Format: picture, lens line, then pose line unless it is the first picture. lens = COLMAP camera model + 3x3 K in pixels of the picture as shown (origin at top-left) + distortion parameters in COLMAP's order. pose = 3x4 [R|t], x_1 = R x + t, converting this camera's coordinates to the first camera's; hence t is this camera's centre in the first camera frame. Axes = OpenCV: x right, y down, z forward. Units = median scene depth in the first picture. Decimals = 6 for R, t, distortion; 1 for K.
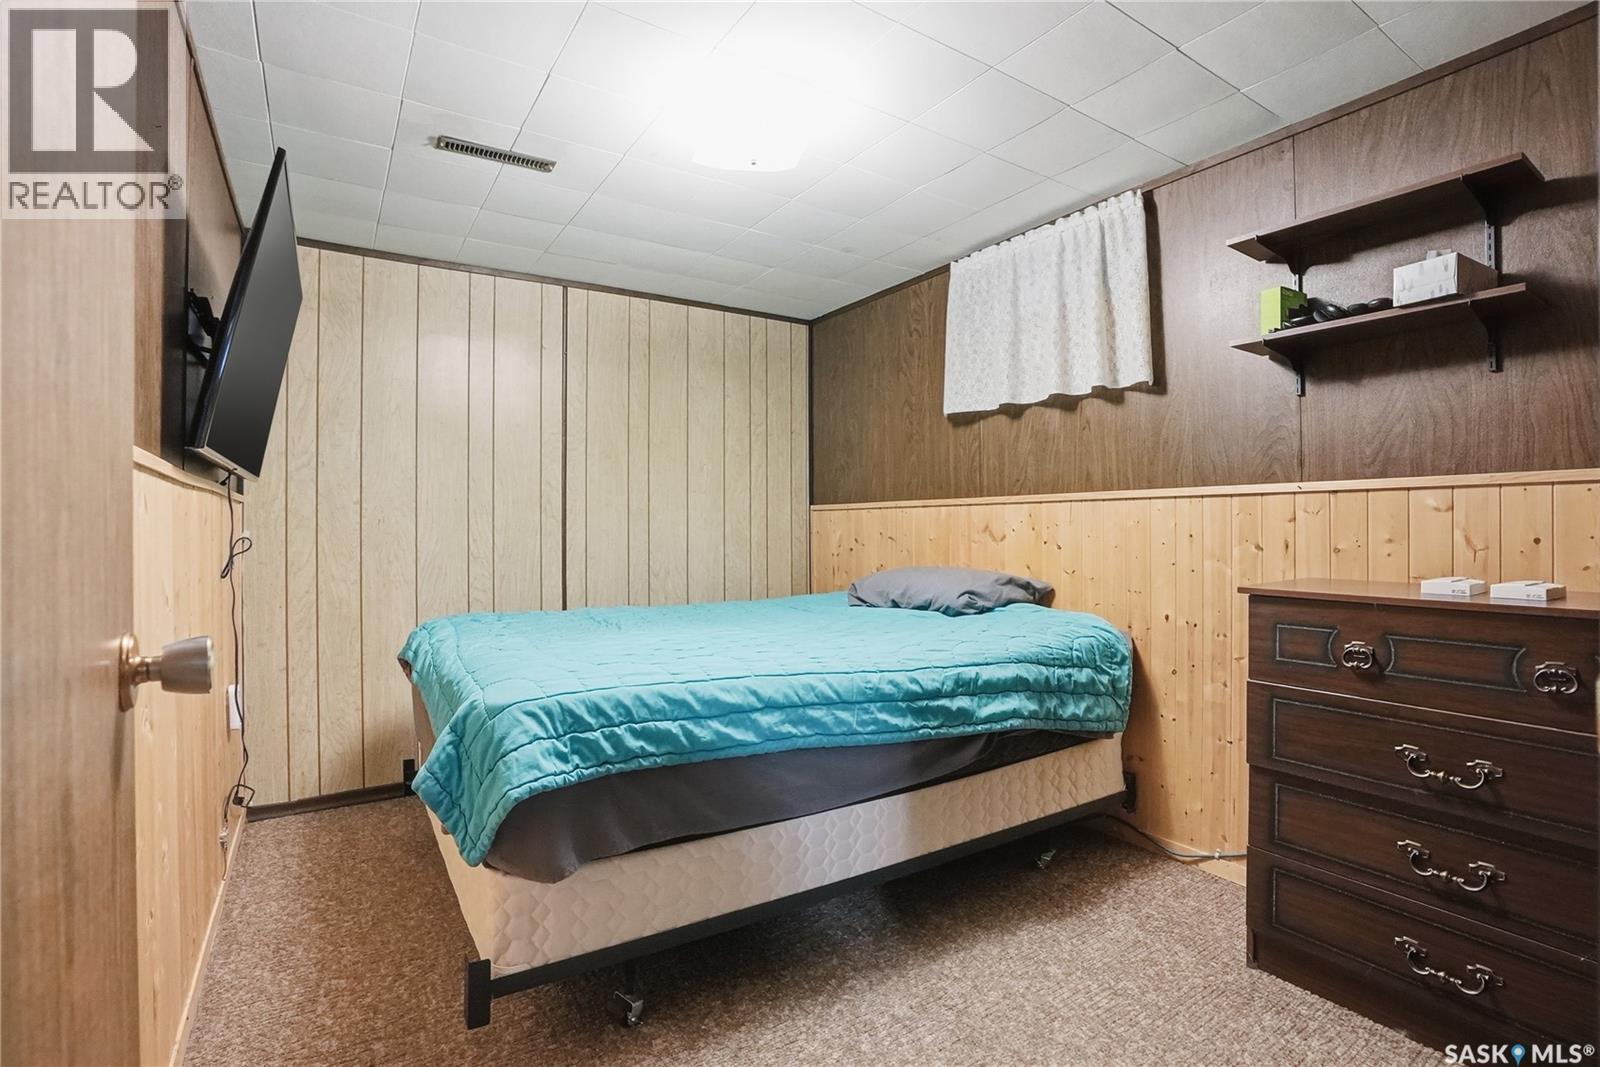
lens RADIAL K [[749.5, 0, 796.0], [0, 749.5, 549.1], [0, 0, 1]] dist [-0.069398, 0.027231]
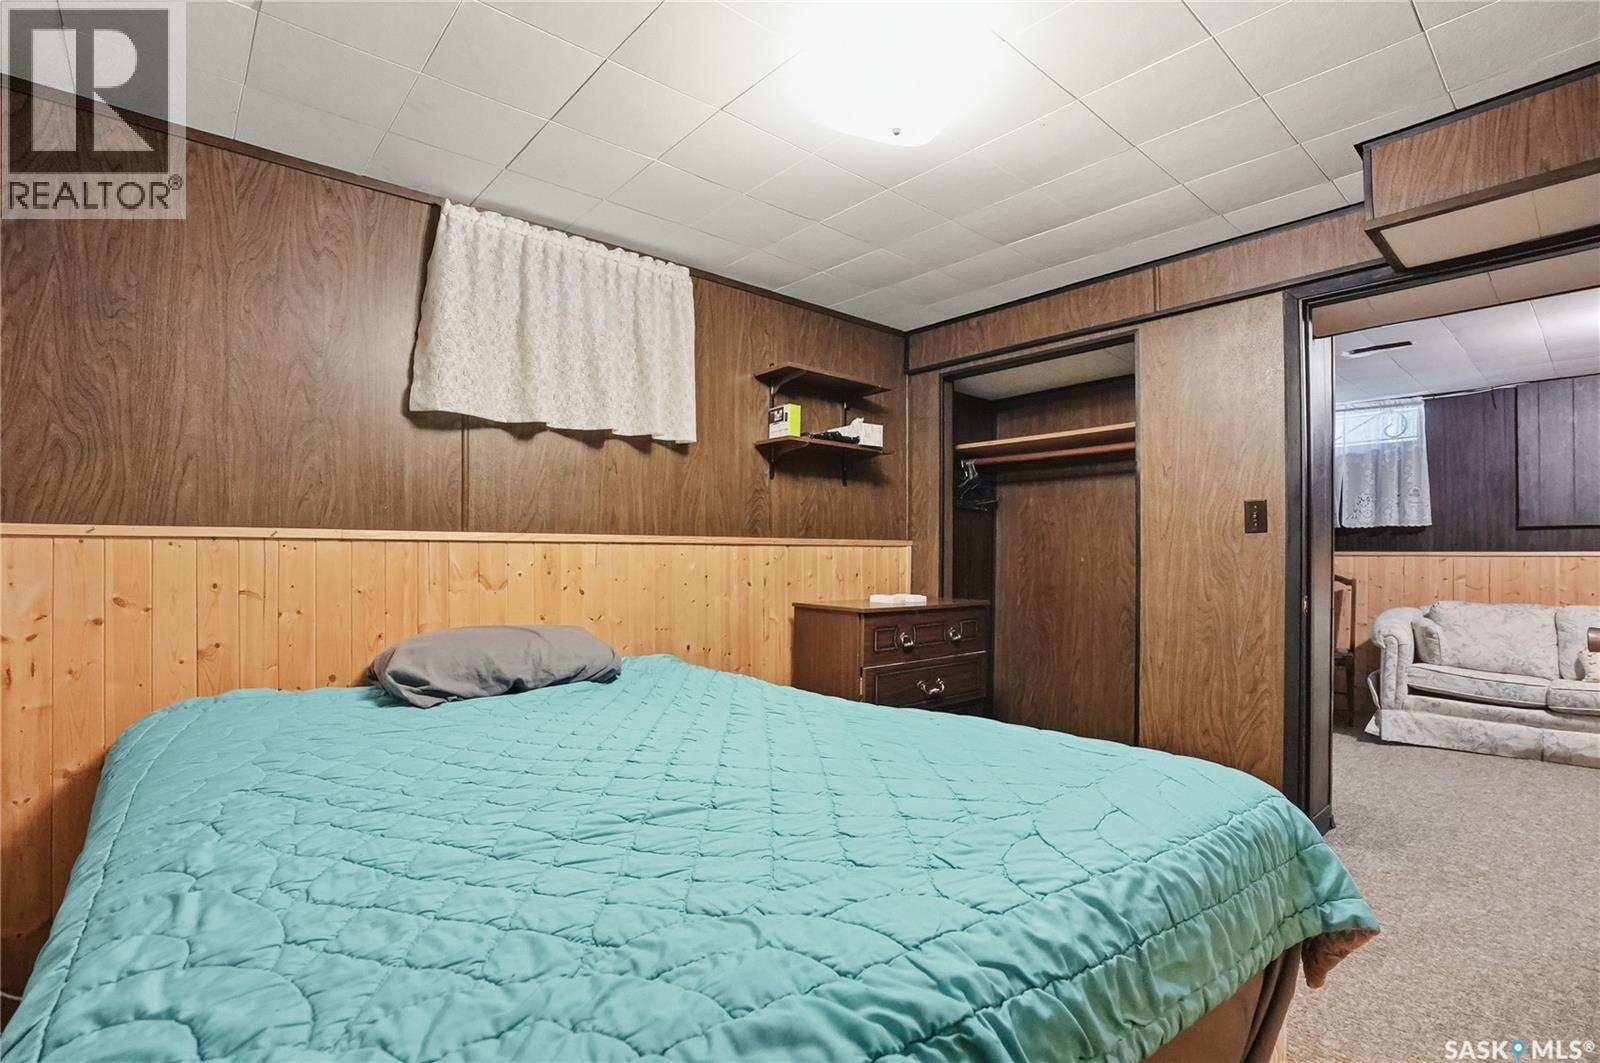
lens RADIAL K [[749.5, 0, 796.0], [0, 749.5, 547.1], [0, 0, 1]] dist [-0.069398, 0.027231]
pose [[-0.150206, 0.033268, 0.988095, -0.626407], [0.043843, 0.998675, -0.026959, -0.023379], [-0.987682, 0.039271, -0.151466, 0.928051]]
